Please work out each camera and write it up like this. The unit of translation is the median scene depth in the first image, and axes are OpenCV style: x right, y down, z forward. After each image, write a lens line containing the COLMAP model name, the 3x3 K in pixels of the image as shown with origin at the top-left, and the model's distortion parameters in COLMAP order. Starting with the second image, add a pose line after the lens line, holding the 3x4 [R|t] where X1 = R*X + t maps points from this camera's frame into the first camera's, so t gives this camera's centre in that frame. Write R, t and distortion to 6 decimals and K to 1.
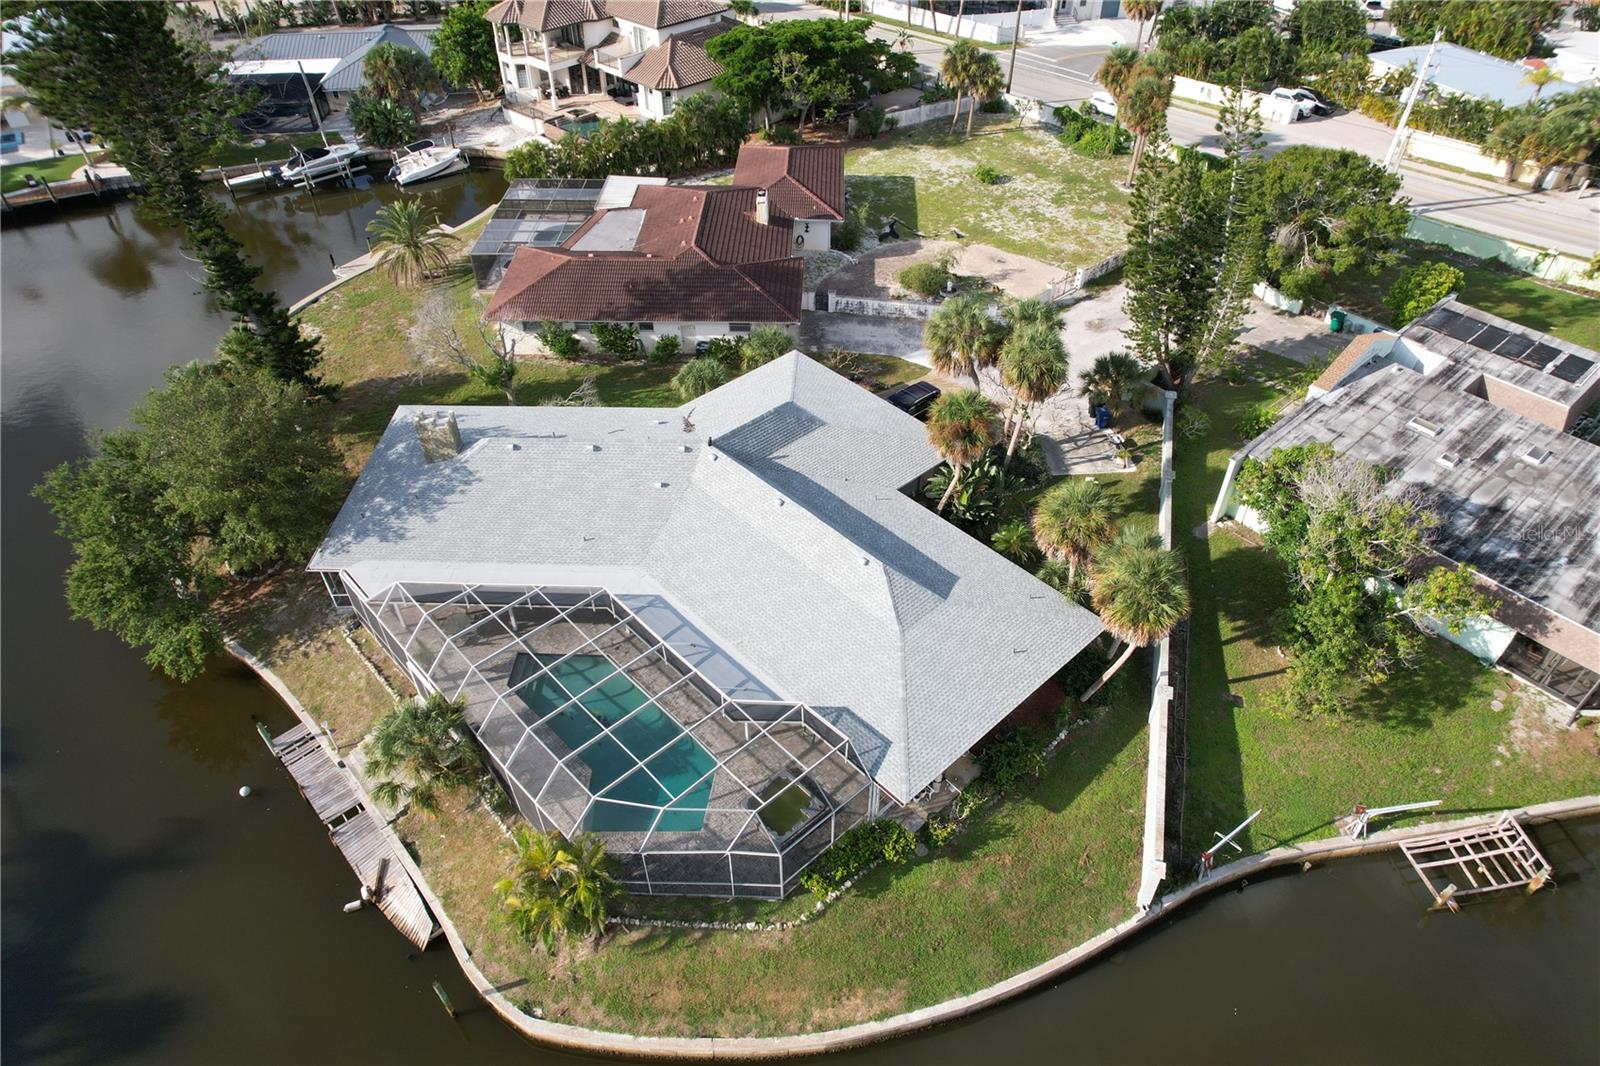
lens RADIAL K [[1021.9, 0, 805.4], [0, 1021.9, 536.0], [0, 0, 1]] dist [-0.077209, 0.069542]
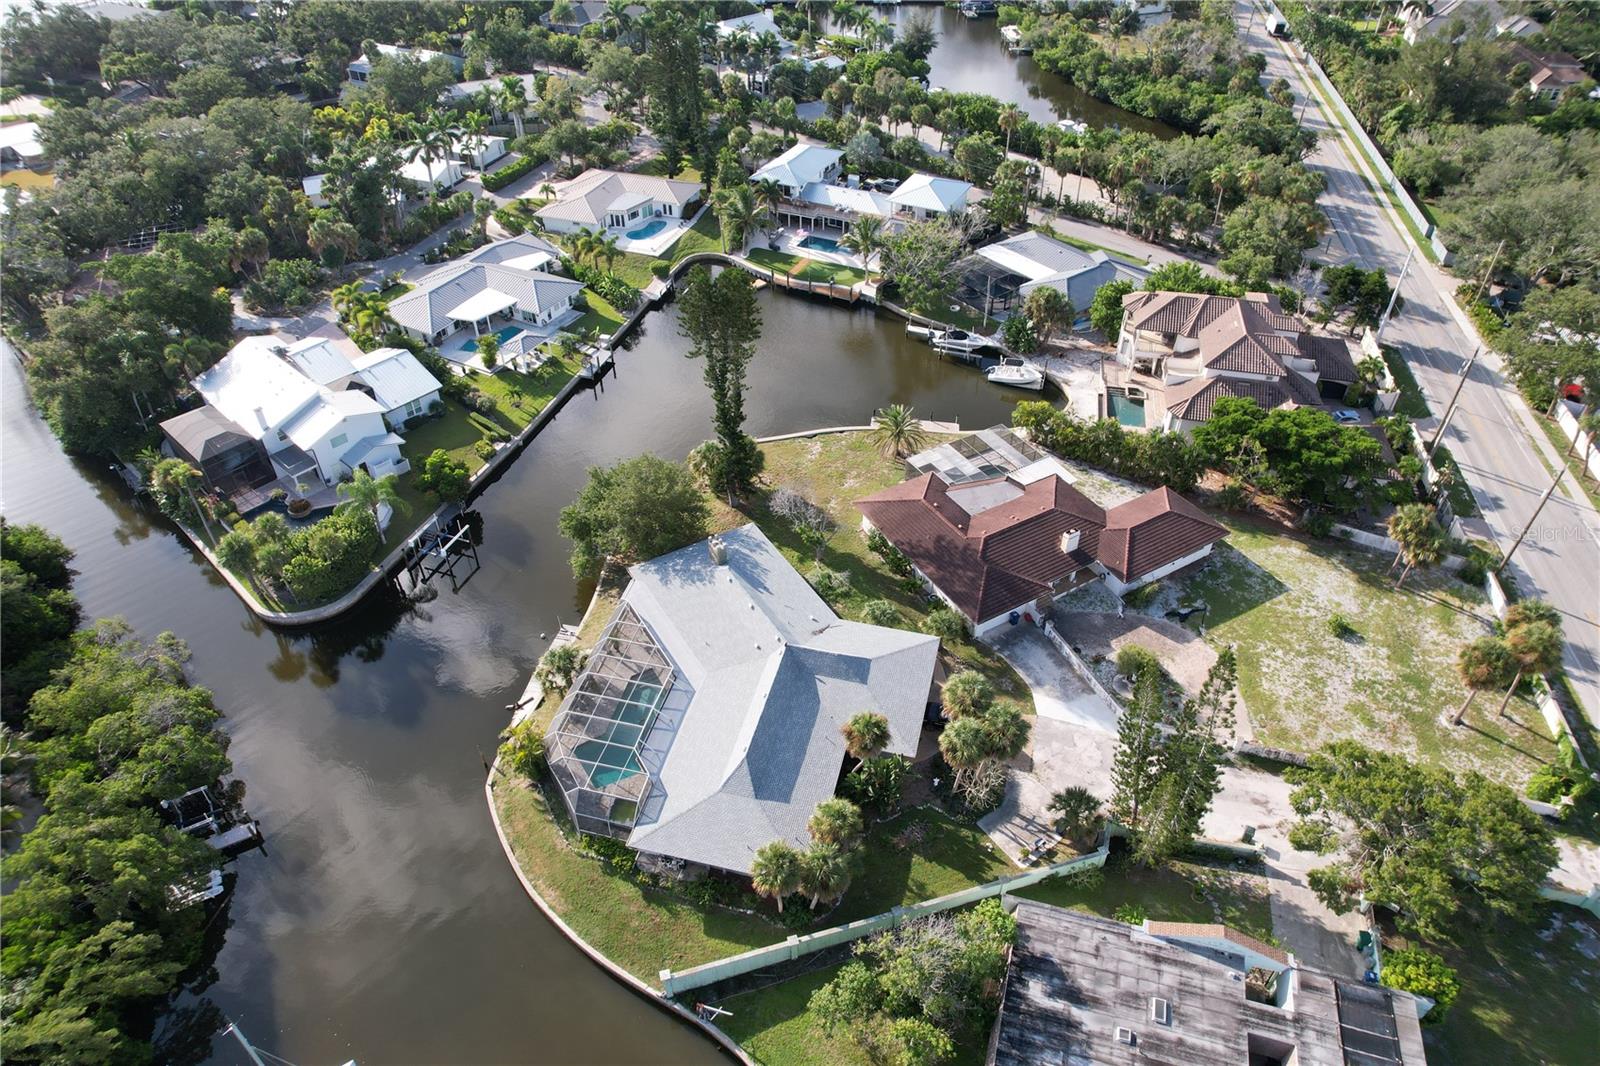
lens RADIAL K [[1021.9, 0, 806.0], [0, 1021.9, 540.5], [0, 0, 1]] dist [-0.077209, 0.069542]
pose [[0.540197, 0.543369, -0.642603, 0.777039], [-0.564695, 0.800213, 0.201936, -0.501488], [0.623945, 0.253790, 0.739110, -0.225196]]
